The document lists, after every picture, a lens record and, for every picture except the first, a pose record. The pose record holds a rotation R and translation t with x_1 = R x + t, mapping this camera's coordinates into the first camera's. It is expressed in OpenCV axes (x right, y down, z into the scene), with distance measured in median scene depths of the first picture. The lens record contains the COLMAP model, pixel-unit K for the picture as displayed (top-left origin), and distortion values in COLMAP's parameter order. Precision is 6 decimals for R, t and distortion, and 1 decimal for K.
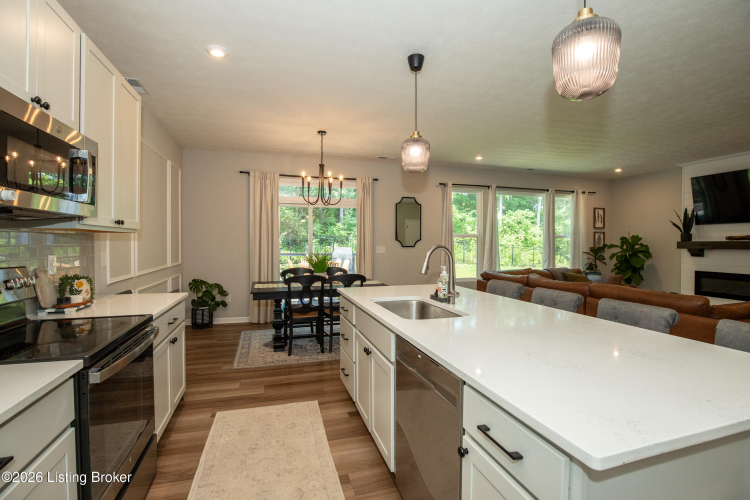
lens RADIAL K [[347.2, 0, 375.0], [0, 347.2, 250.0], [0, 0, 1]] dist [-0.025413, 0.000170]
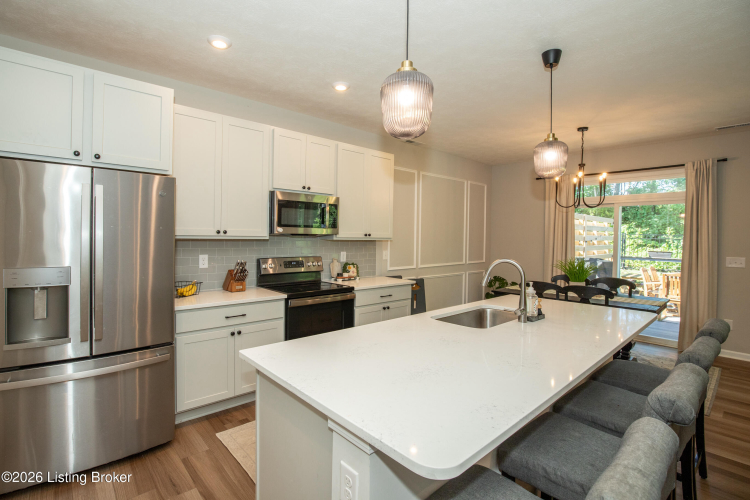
lens RADIAL K [[347.8, 0, 372.7], [0, 347.8, 242.4], [0, 0, 1]] dist [-0.000731, -0.000104]
pose [[0.454515, 0.016910, -0.890579, 0.737041], [-0.032692, 0.999463, 0.002293, -0.039895], [0.890139, 0.028073, 0.454824, 0.166584]]
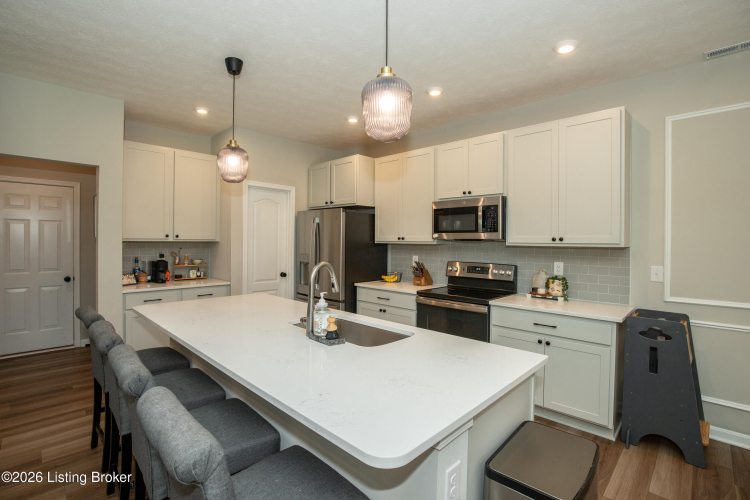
lens RADIAL K [[351.6, 0, 375.0], [0, 351.6, 250.0], [0, 0, 1]] dist [-0.080797, 0.000075]
pose [[-0.874190, 0.003354, -0.485572, 0.396275], [-0.019711, 0.998907, 0.042385, -0.067762], [0.485184, 0.046624, -0.873168, 1.487882]]
